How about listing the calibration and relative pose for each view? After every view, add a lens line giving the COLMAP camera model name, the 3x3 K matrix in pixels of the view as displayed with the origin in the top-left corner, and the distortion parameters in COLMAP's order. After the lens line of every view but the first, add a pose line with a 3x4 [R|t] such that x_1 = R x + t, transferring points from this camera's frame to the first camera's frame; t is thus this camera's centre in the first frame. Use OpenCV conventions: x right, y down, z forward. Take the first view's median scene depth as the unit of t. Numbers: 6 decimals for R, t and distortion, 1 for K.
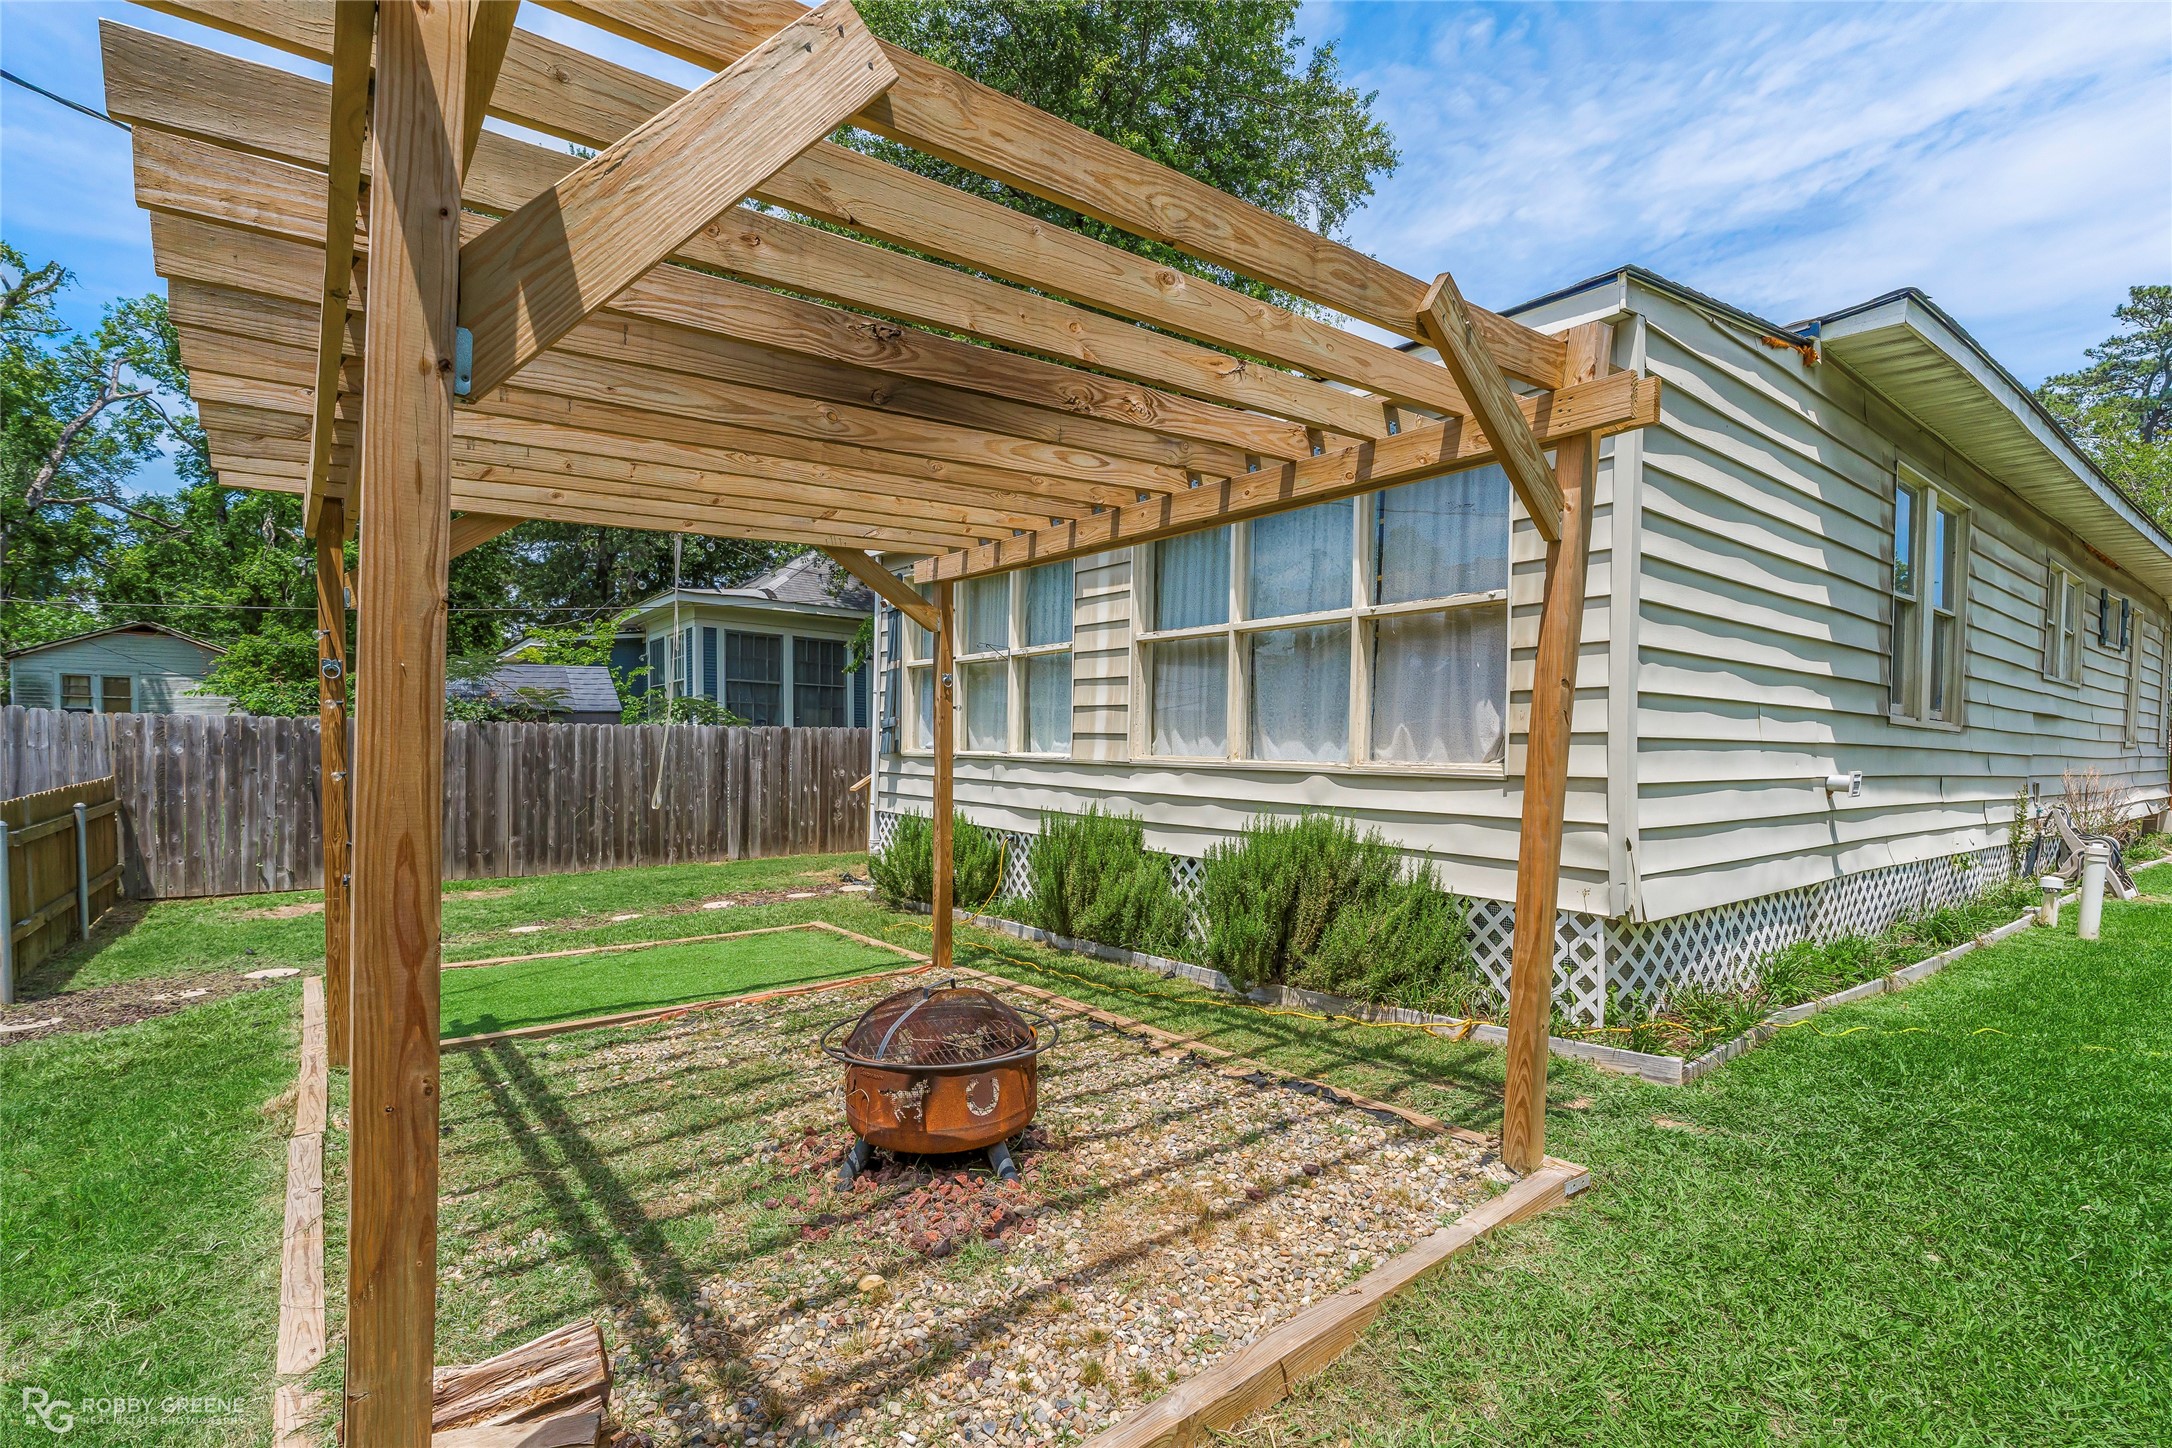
lens RADIAL K [[990.9, 0, 1077.3], [0, 990.9, 806.6], [0, 0, 1]] dist [-0.002679, 0.000533]
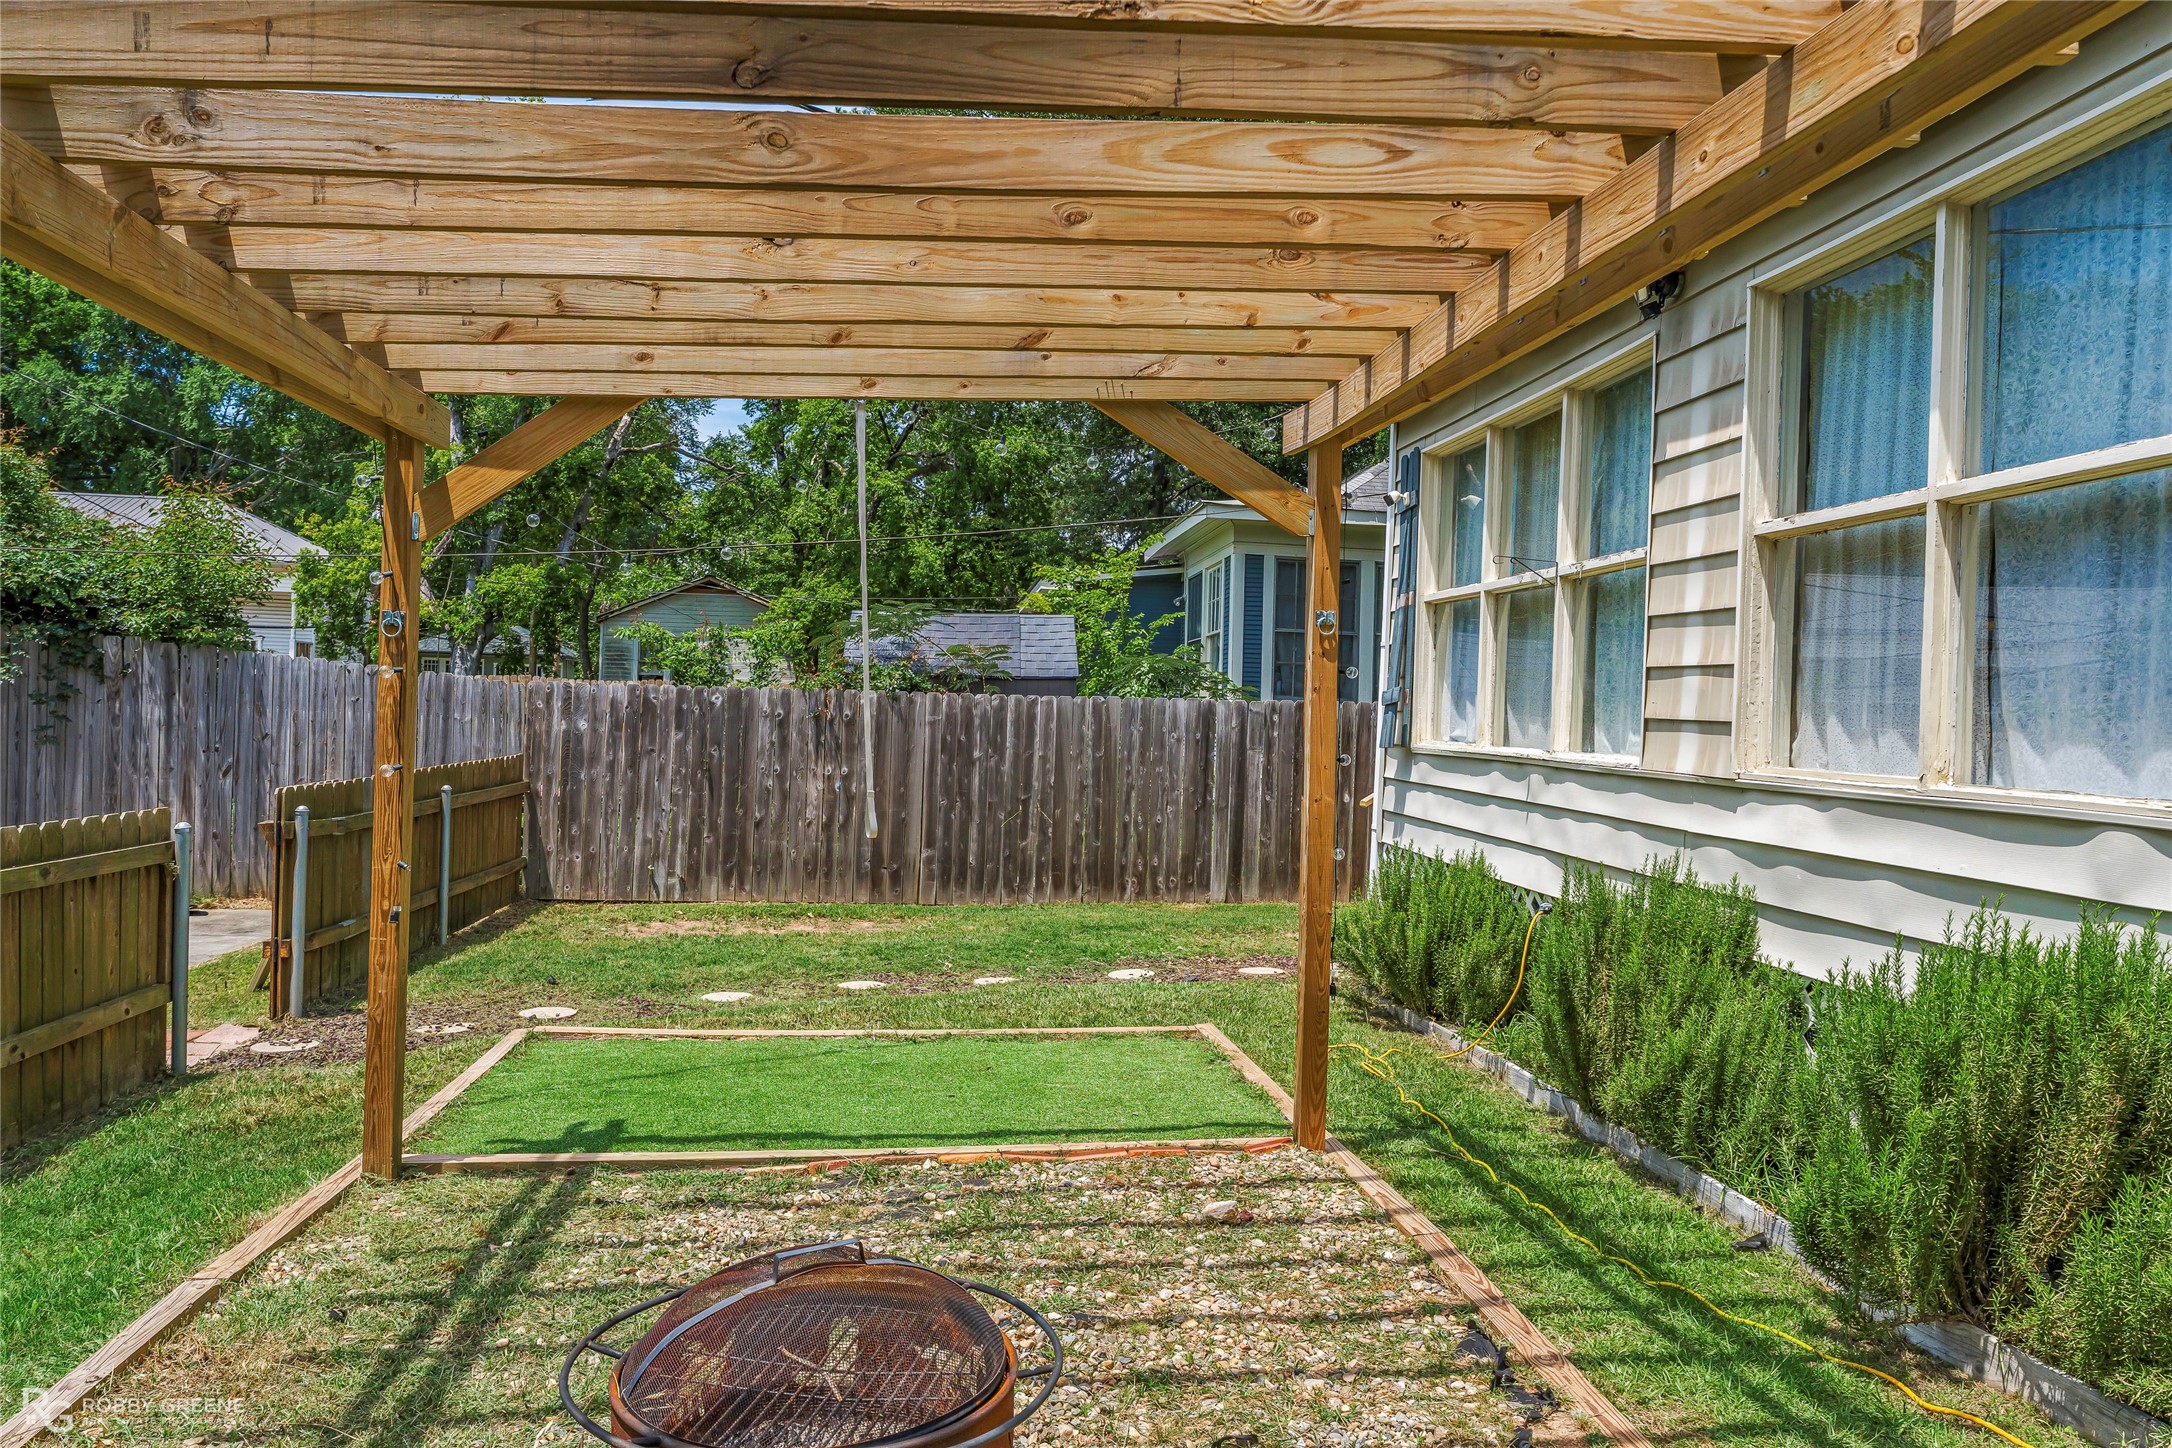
lens RADIAL K [[1480.3, 0, 1091.4], [0, 1480.3, 727.8], [0, 0, 1]] dist [0.000505, -0.000070]
pose [[0.859797, 0.015059, -0.510414, 0.145832], [-0.045920, 0.997795, -0.047916, -0.019459], [0.508567, 0.064636, 0.858593, 0.189910]]
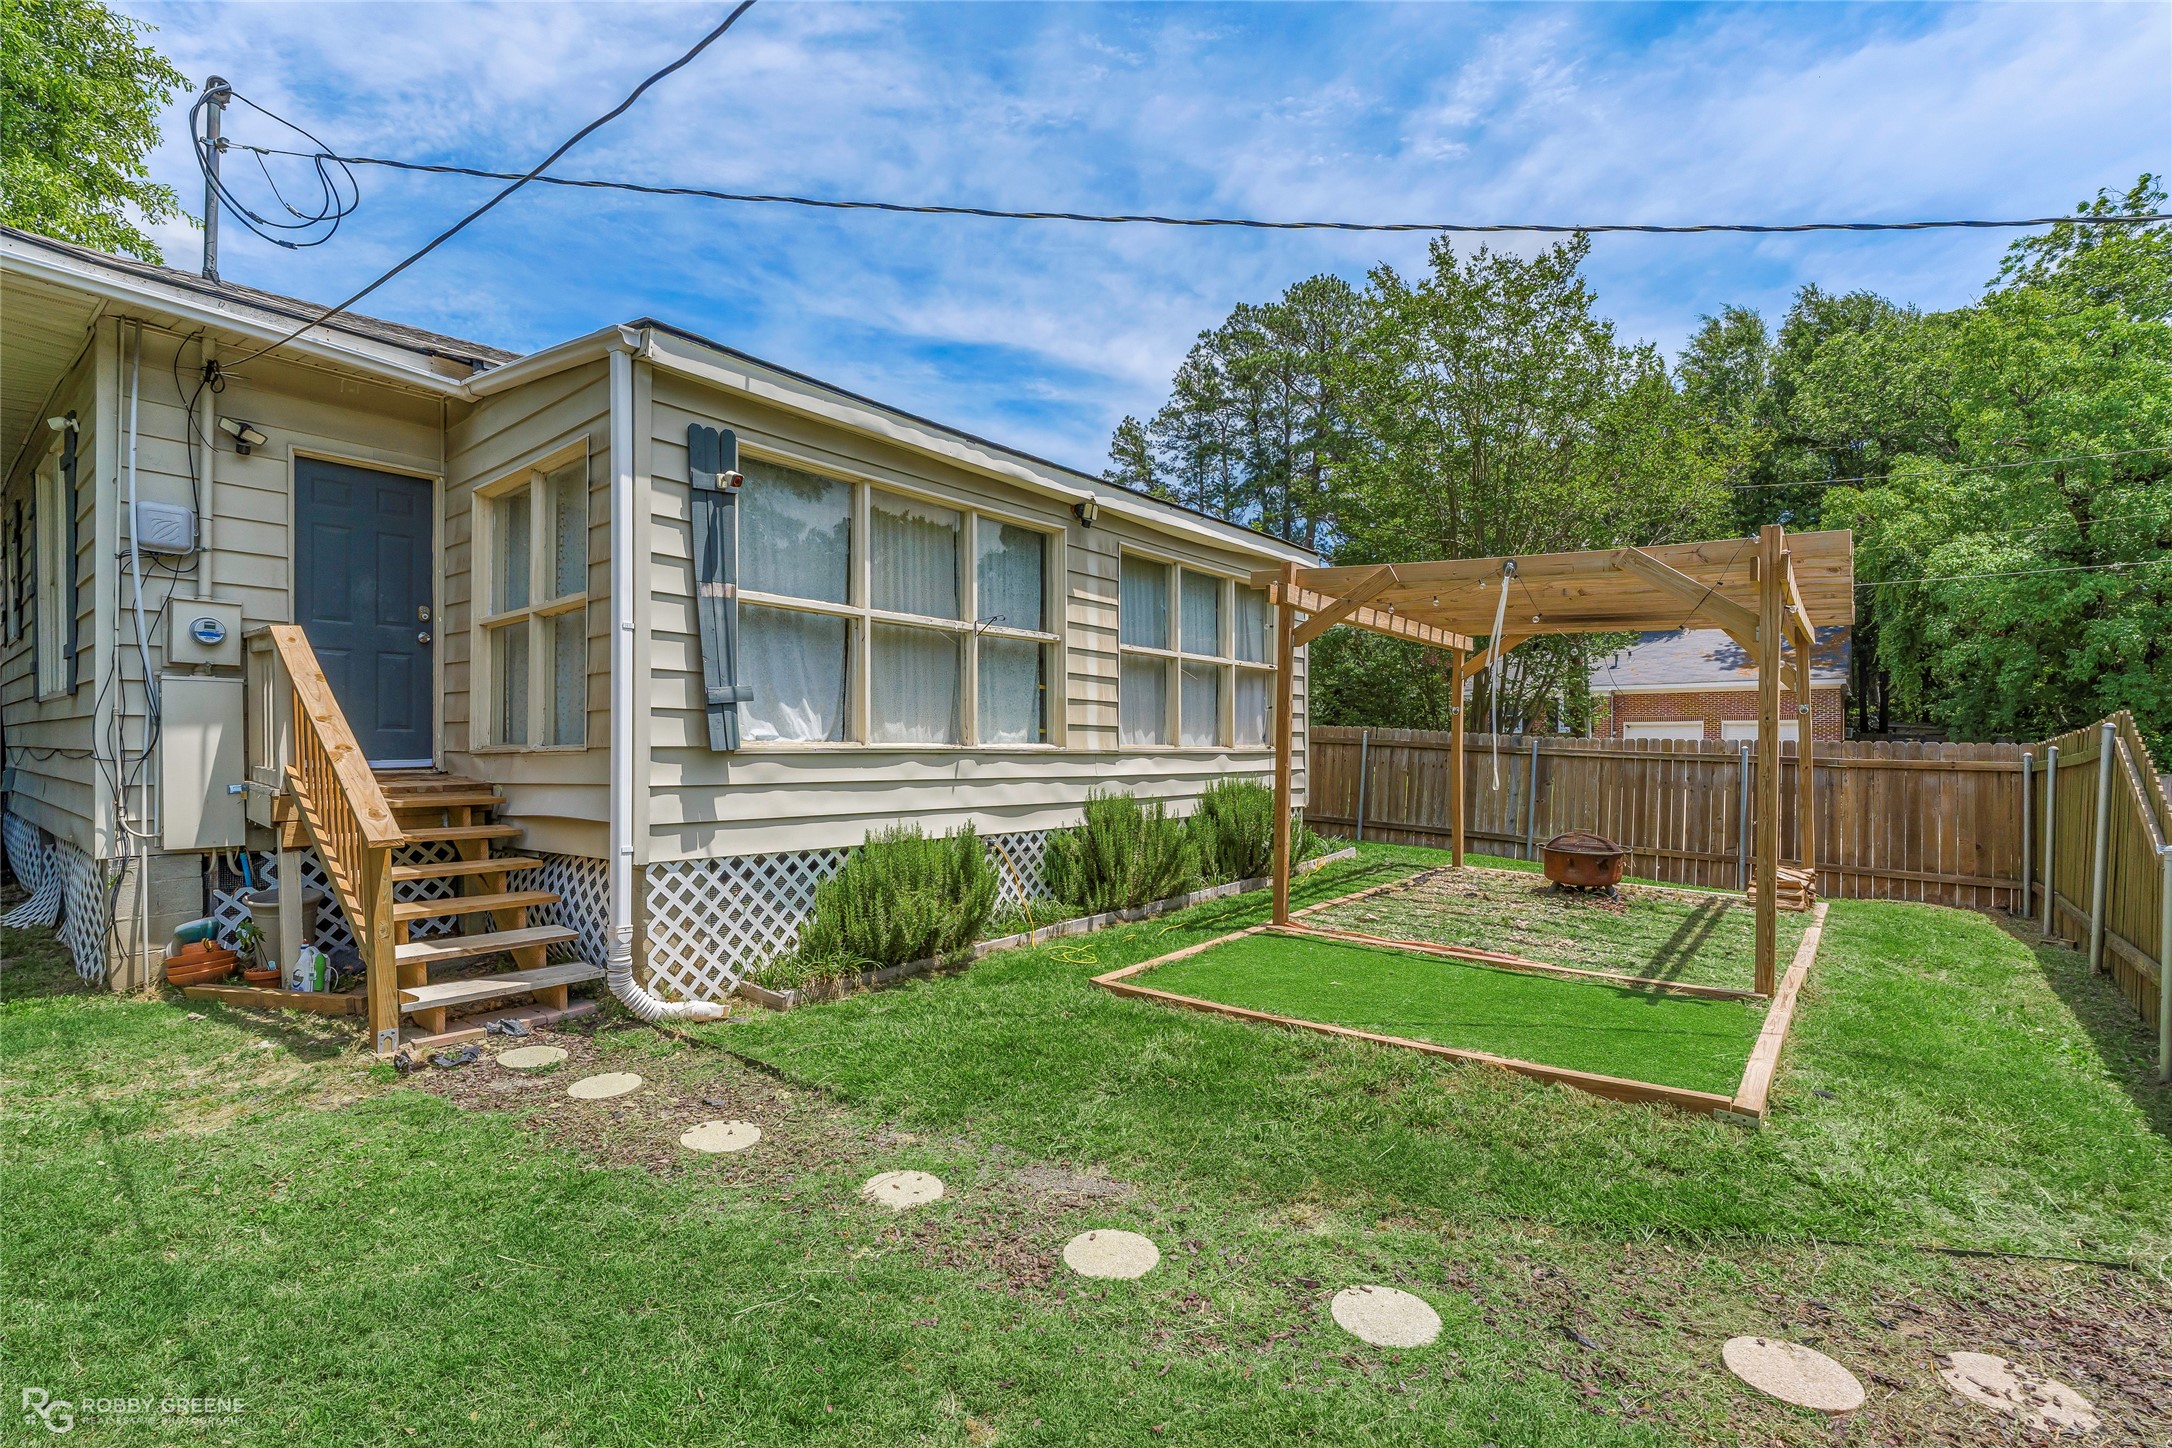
lens RADIAL K [[990.9, 0, 1084.8], [0, 990.9, 735.2], [0, 0, 1]] dist [-0.002679, 0.000533]
pose [[-0.235116, -0.015837, 0.971838, -1.034555], [0.040004, 0.998862, 0.025955, -0.091170], [-0.971144, 0.044980, -0.234215, 1.252617]]
